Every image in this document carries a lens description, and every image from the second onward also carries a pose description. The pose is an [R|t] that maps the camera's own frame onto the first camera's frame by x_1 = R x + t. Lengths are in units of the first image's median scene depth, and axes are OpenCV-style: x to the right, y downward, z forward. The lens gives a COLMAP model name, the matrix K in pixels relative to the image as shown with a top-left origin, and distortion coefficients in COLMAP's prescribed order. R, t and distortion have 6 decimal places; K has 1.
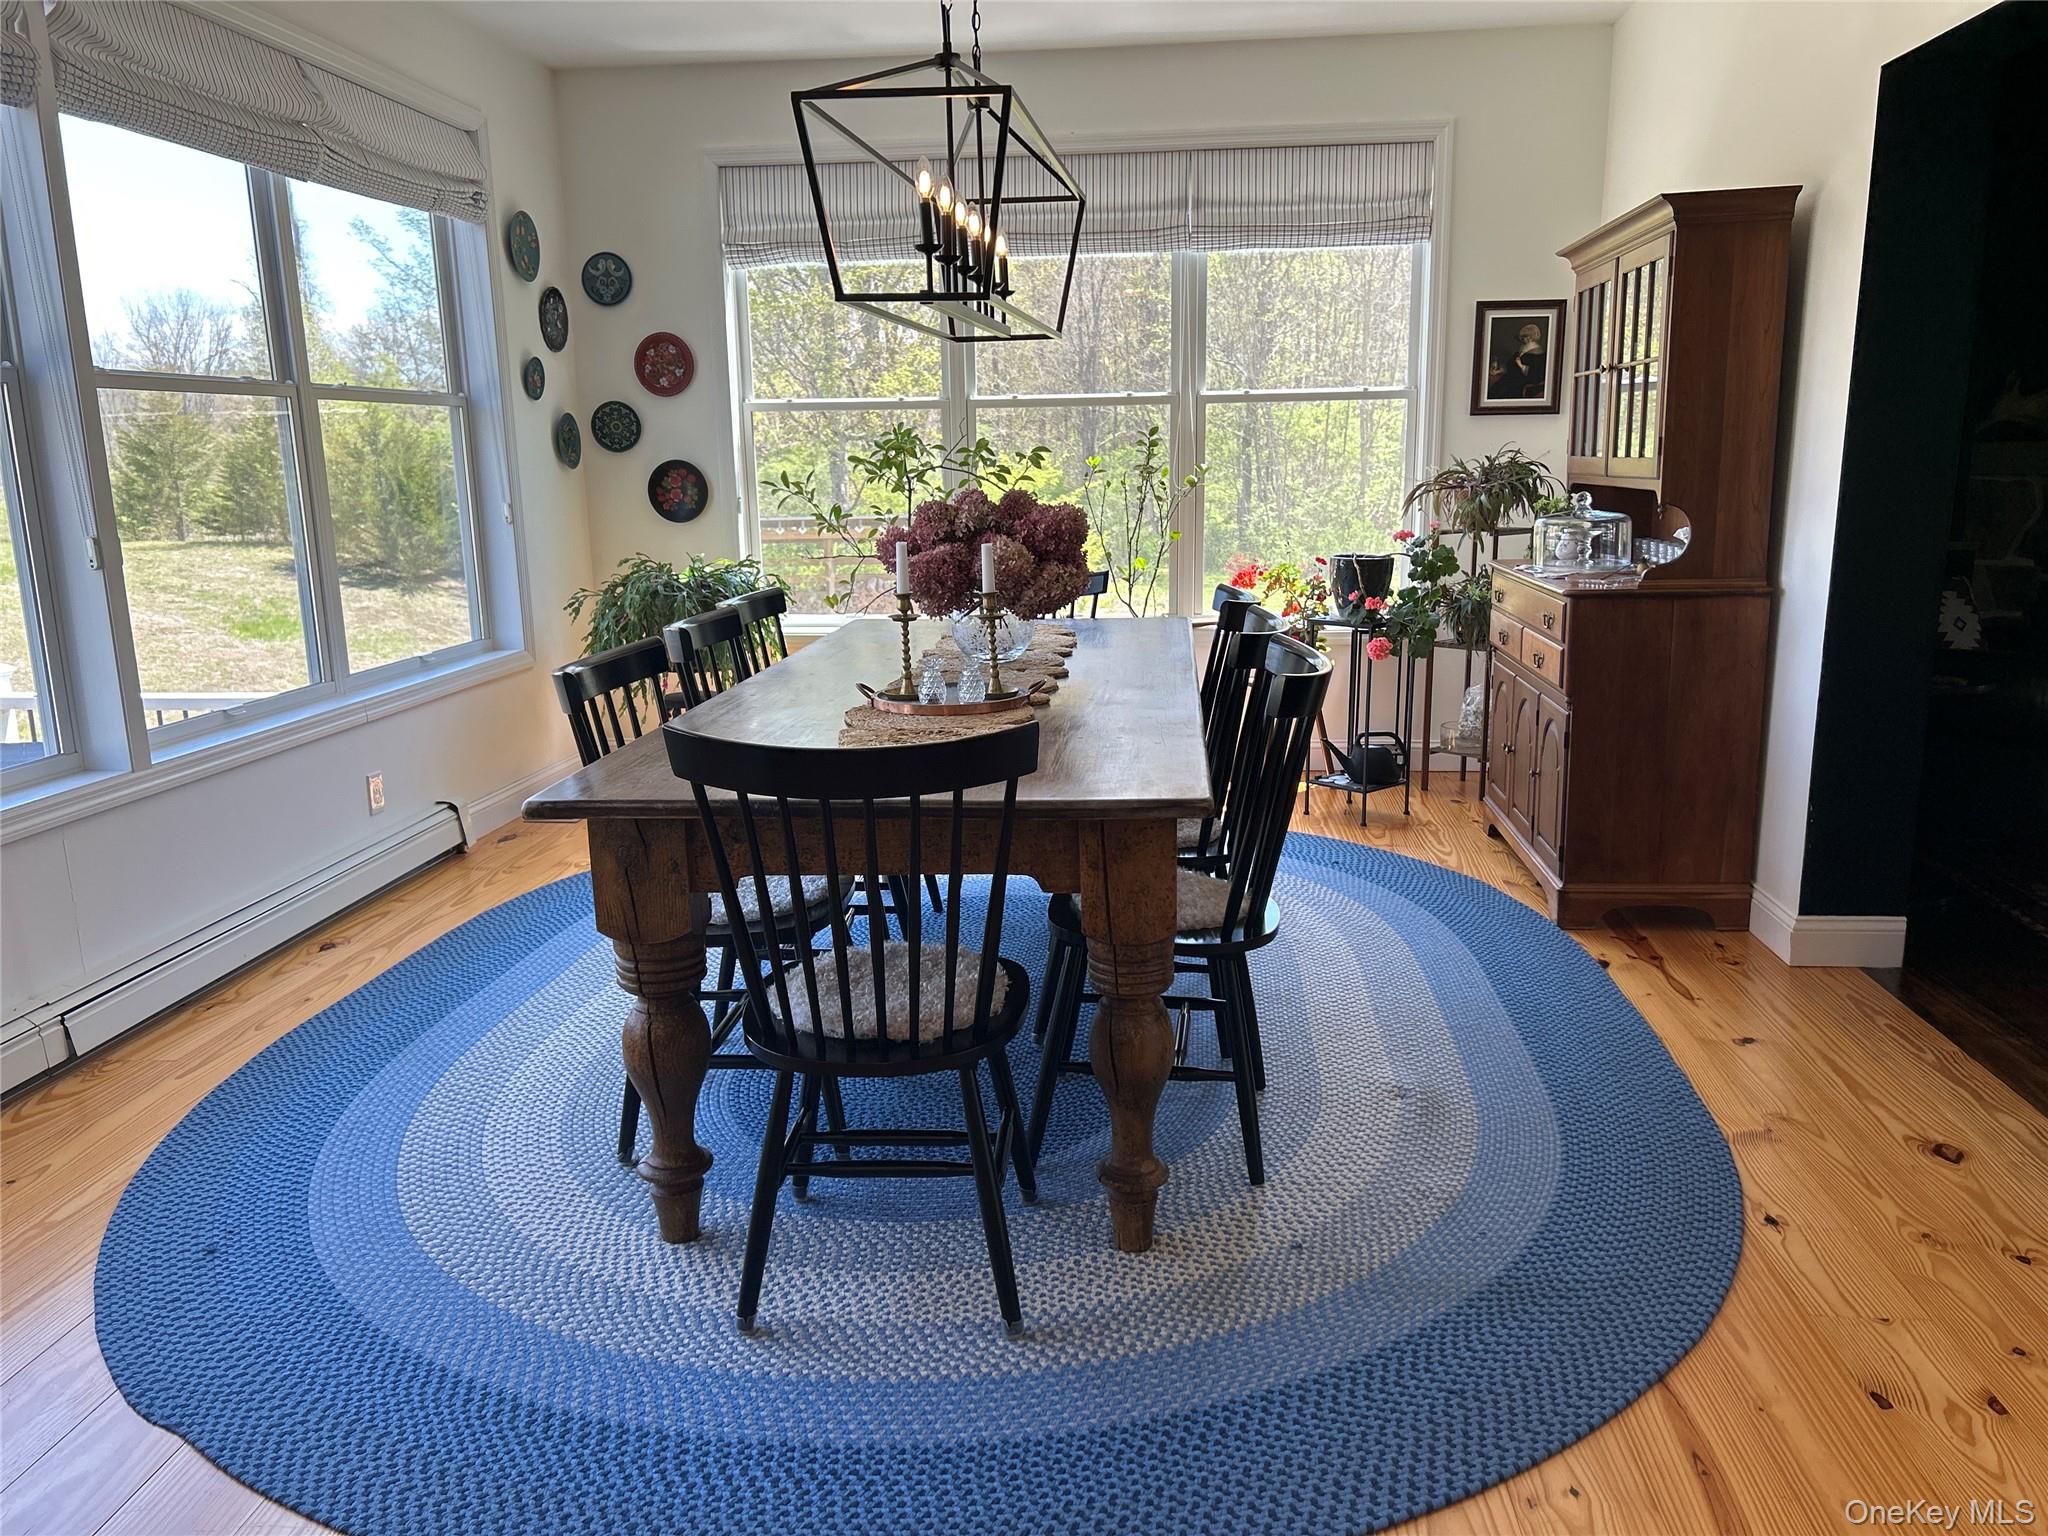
lens RADIAL K [[1555.1, 0, 1028.3], [0, 1555.1, 813.3], [0, 0, 1]] dist [0.009692, 0.001598]
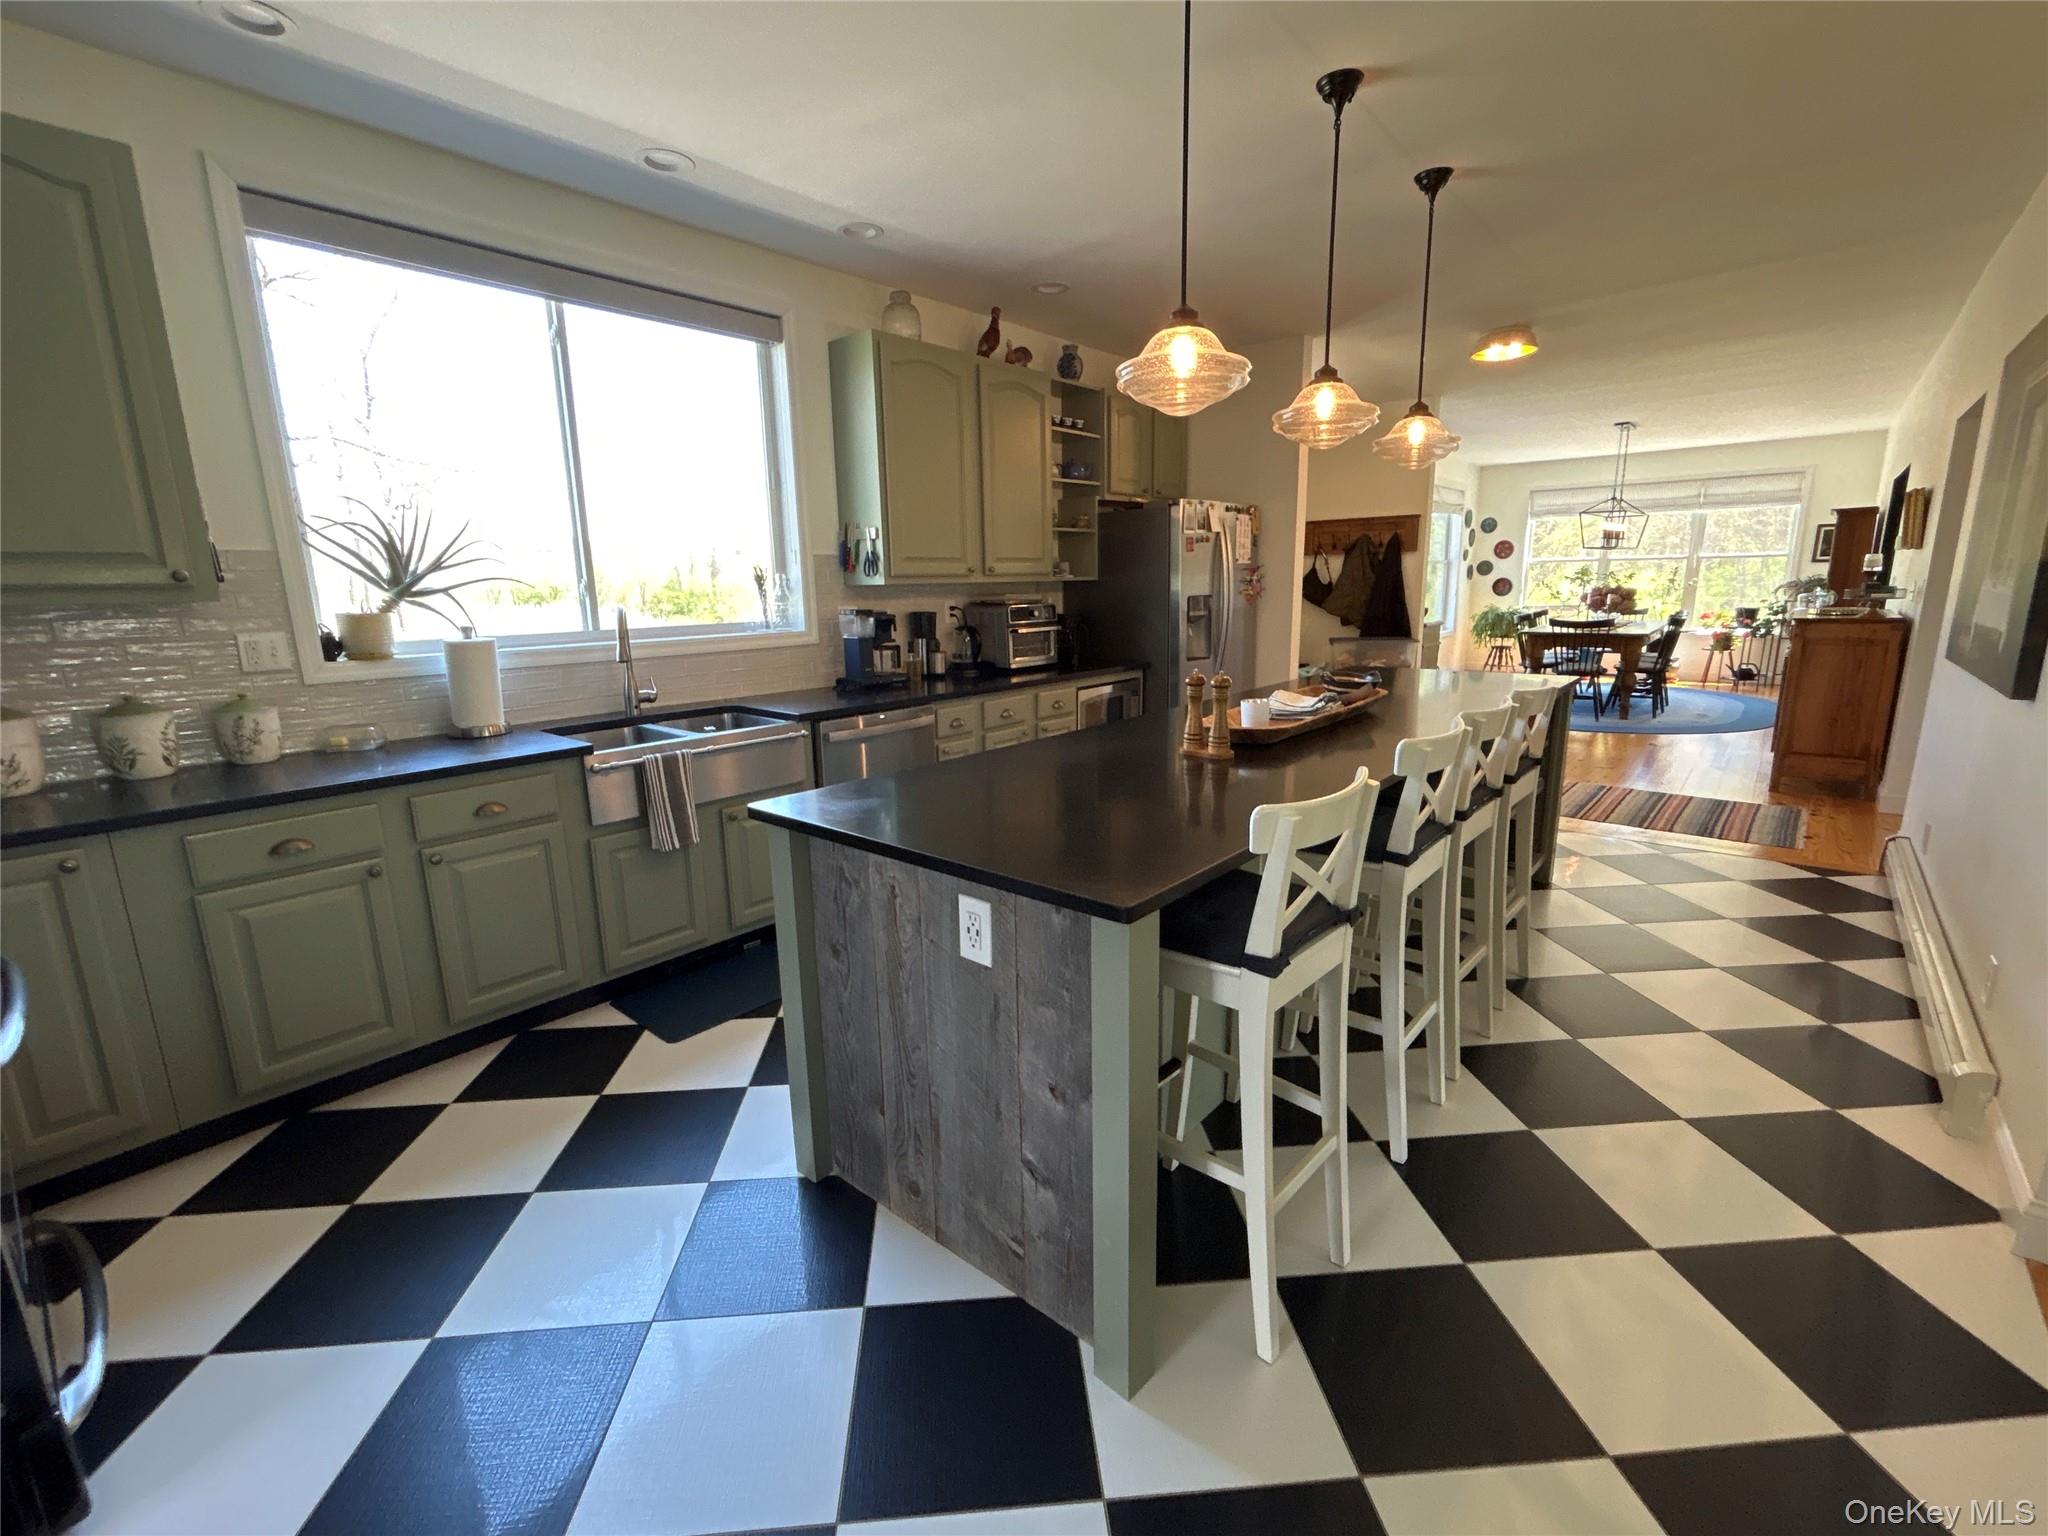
lens RADIAL K [[892.9, 0, 1024.0], [0, 892.9, 768.0], [0, 0, 1]] dist [-0.000601, -0.000017]
pose [[0.825707, 0.117766, -0.551670, 0.034216], [-0.123671, 0.991965, 0.026653, 0.272134], [0.550376, 0.046218, 0.833636, -1.223628]]
